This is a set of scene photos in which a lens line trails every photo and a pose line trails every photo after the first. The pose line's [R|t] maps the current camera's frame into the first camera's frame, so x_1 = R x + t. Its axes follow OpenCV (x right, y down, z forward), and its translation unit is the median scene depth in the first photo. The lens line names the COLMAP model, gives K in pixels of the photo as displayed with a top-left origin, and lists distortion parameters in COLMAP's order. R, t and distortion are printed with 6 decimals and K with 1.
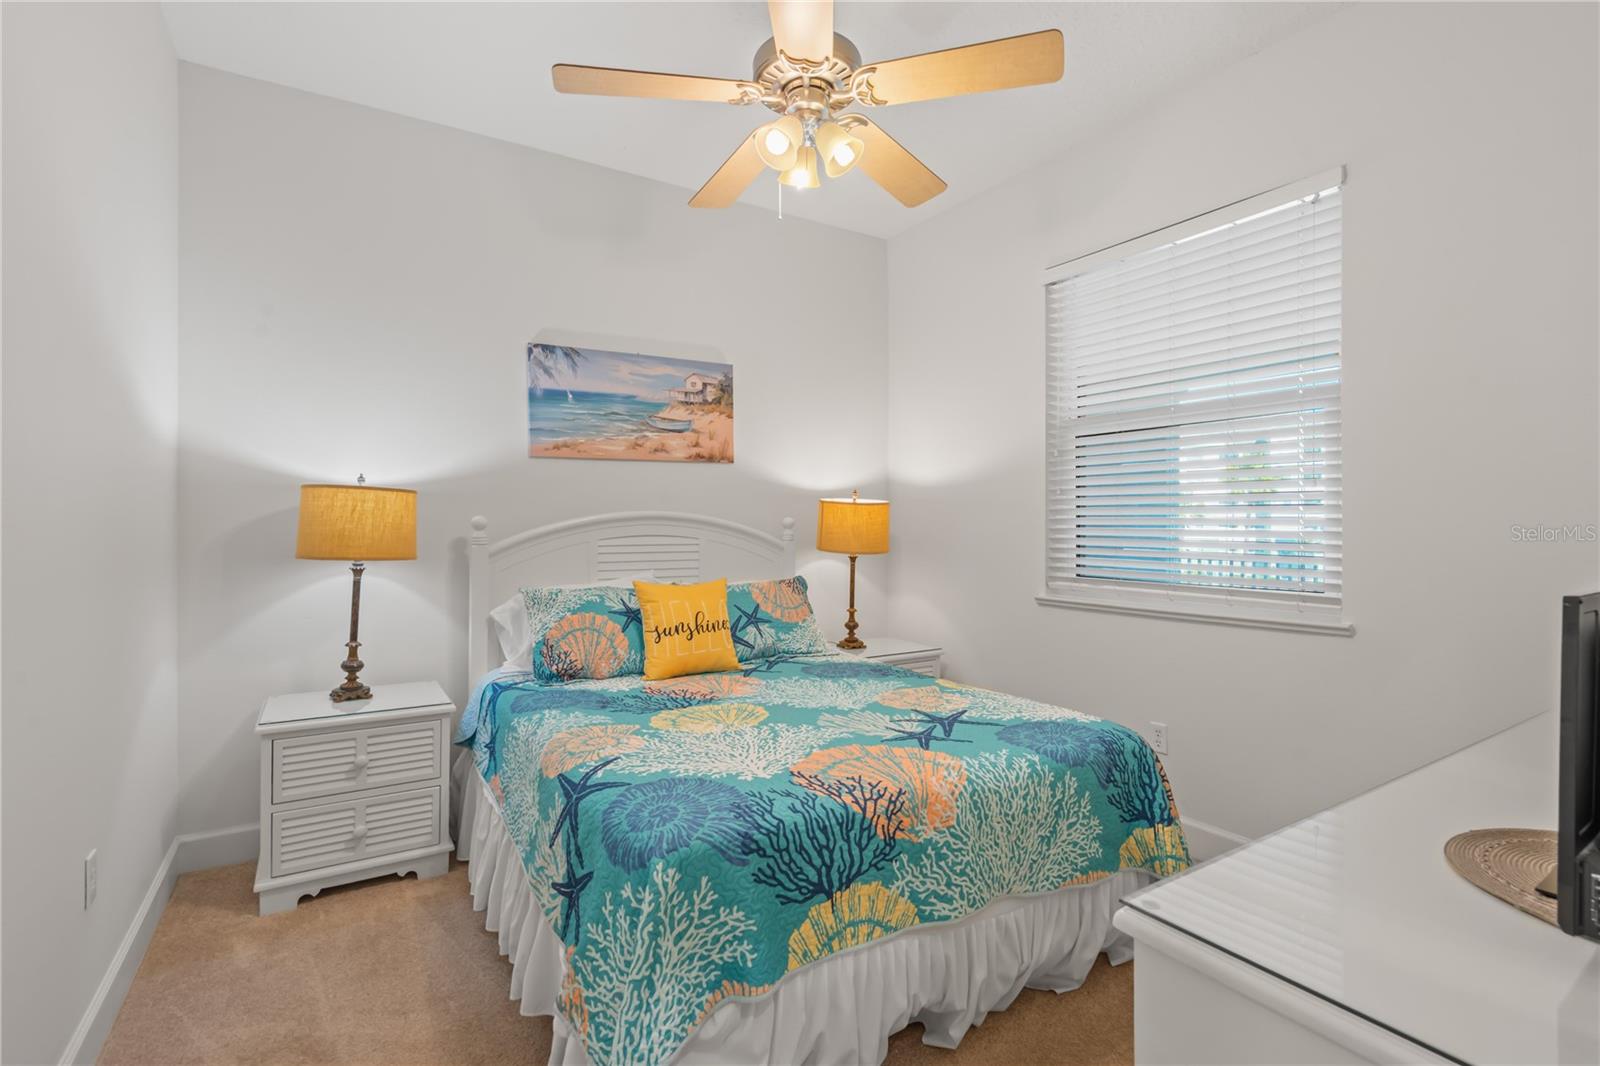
lens RADIAL K [[750.4, 0, 801.3], [0, 750.4, 504.9], [0, 0, 1]] dist [0.000499, 0.000280]
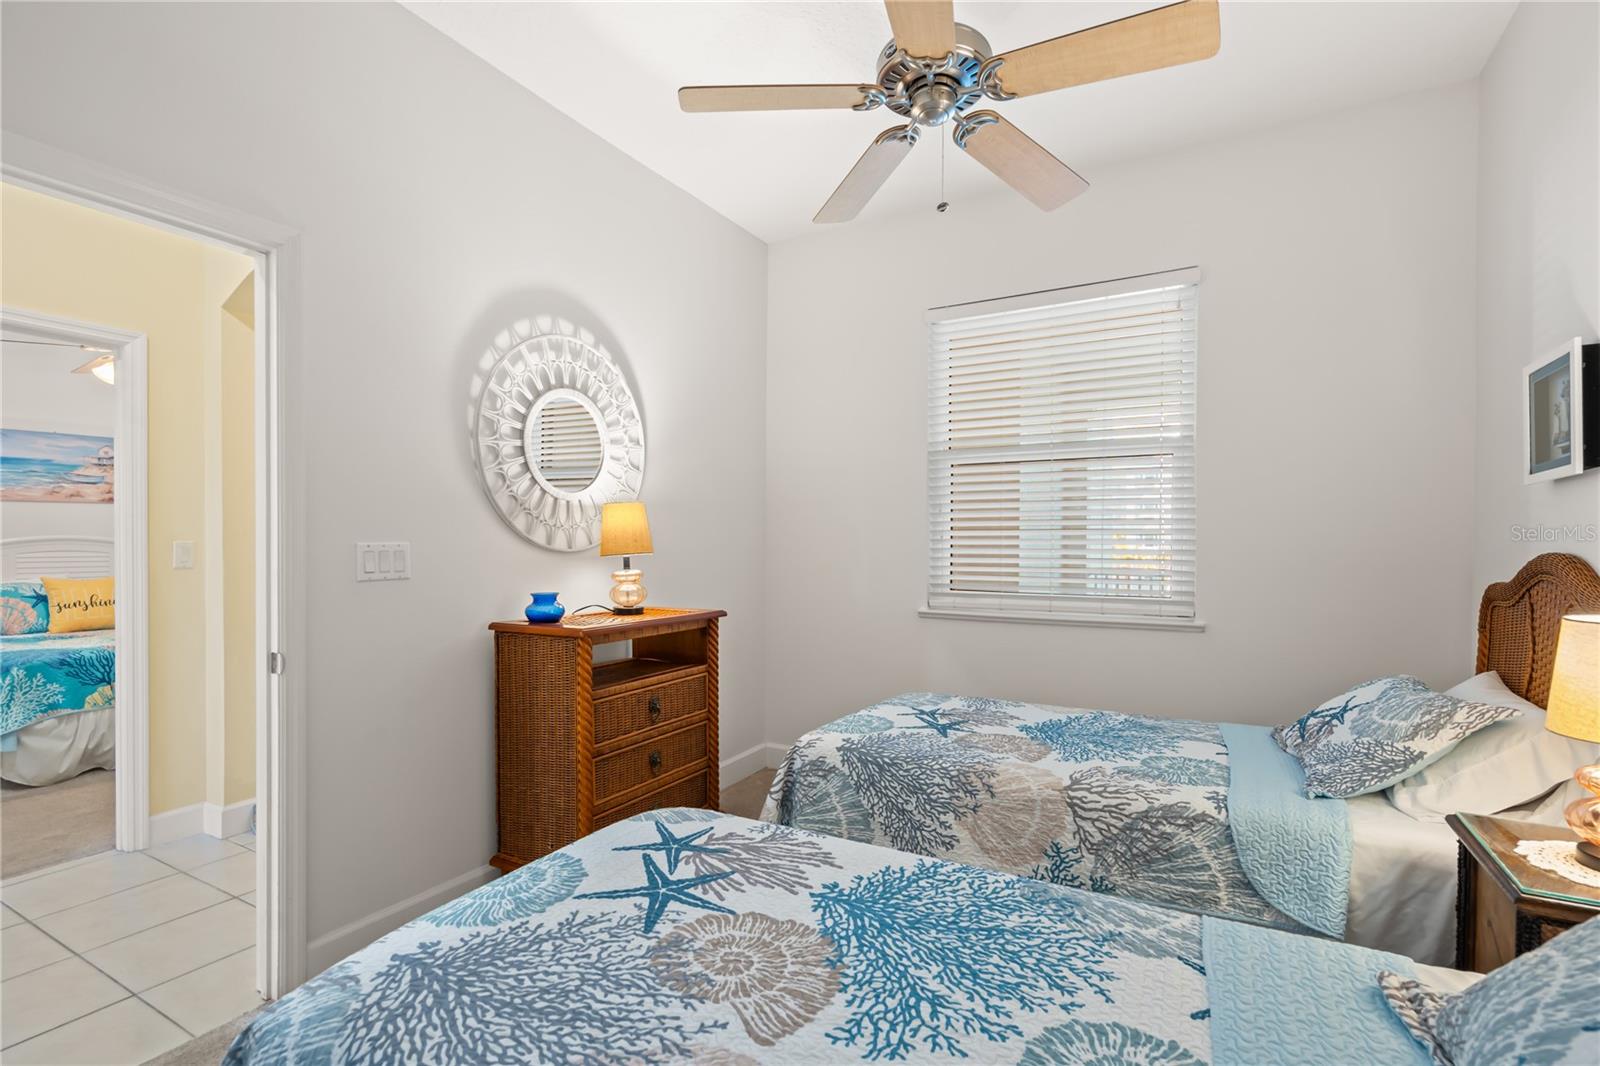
lens RADIAL K [[729.4, 0, 798.7], [0, 729.4, 542.8], [0, 0, 1]] dist [-0.004678, 0.000427]
pose [[0.876835, 0.001899, 0.480789, 0.488139], [-0.013673, 0.999686, 0.020986, -0.033962], [-0.480598, -0.024975, 0.876585, -1.255114]]
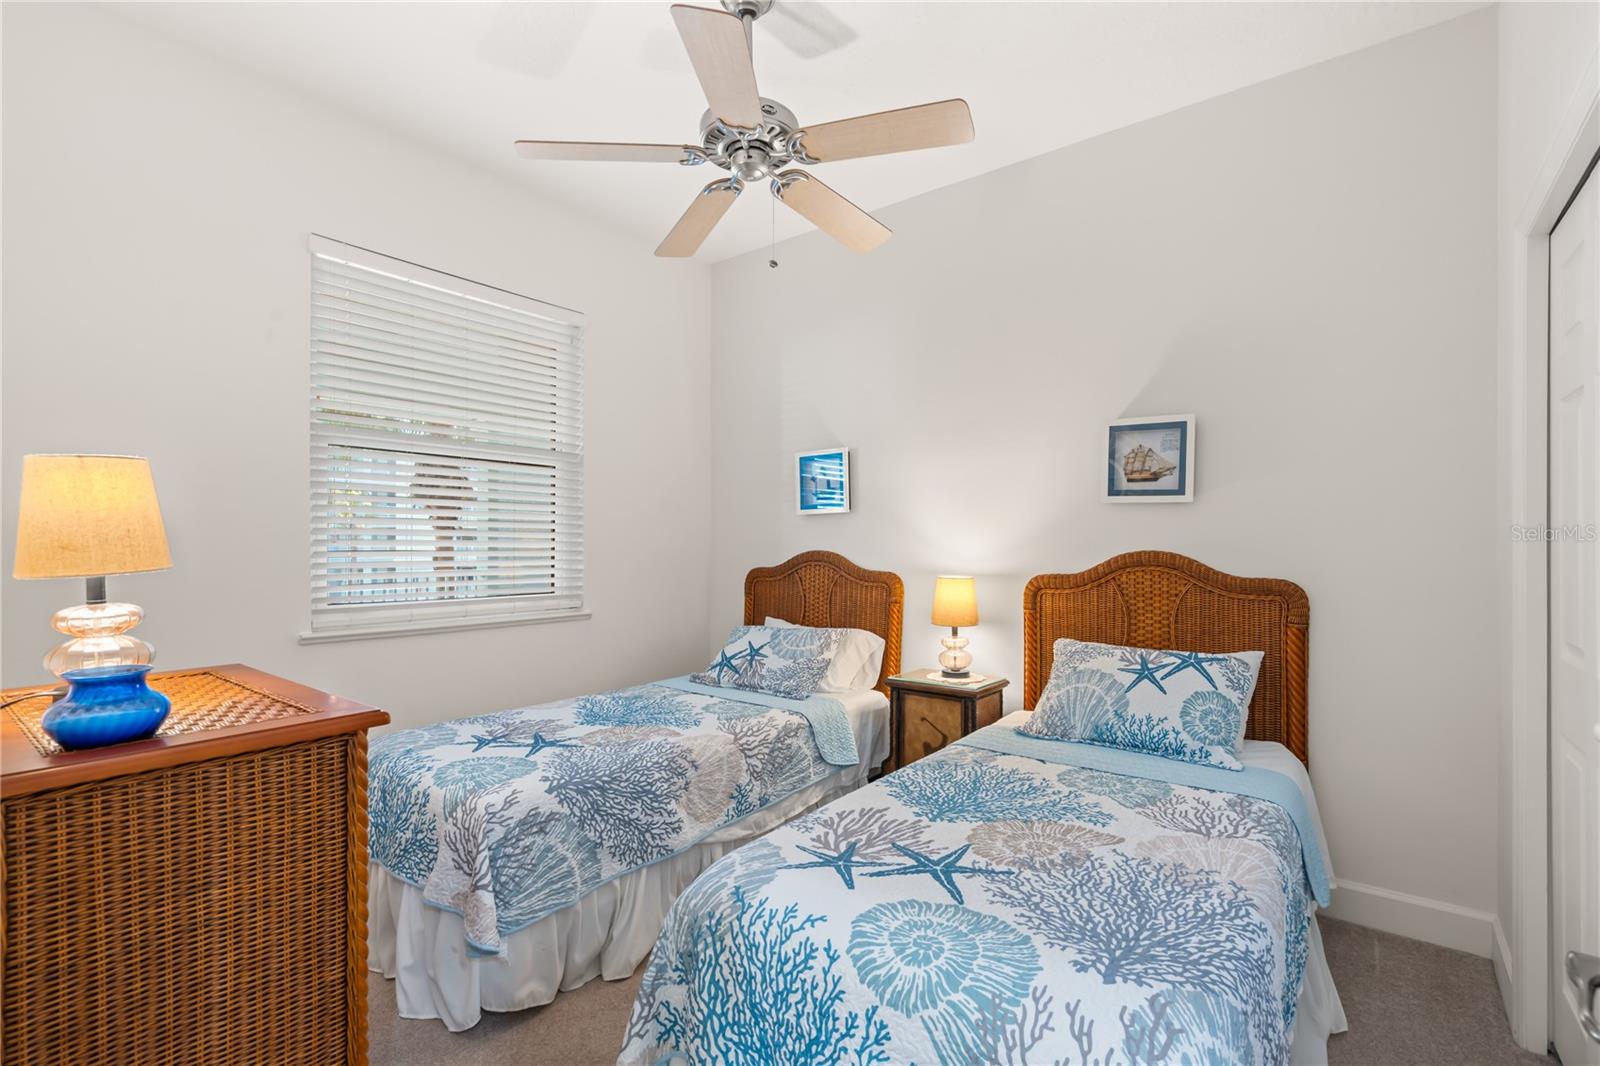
lens RADIAL K [[729.4, 0, 798.7], [0, 729.4, 542.8], [0, 0, 1]] dist [-0.004678, 0.000427]
pose [[-0.342066, 0.002158, 0.939673, 0.228170], [-0.026548, 0.999576, -0.011960, -0.020437], [-0.939301, -0.029038, -0.341864, -0.627061]]
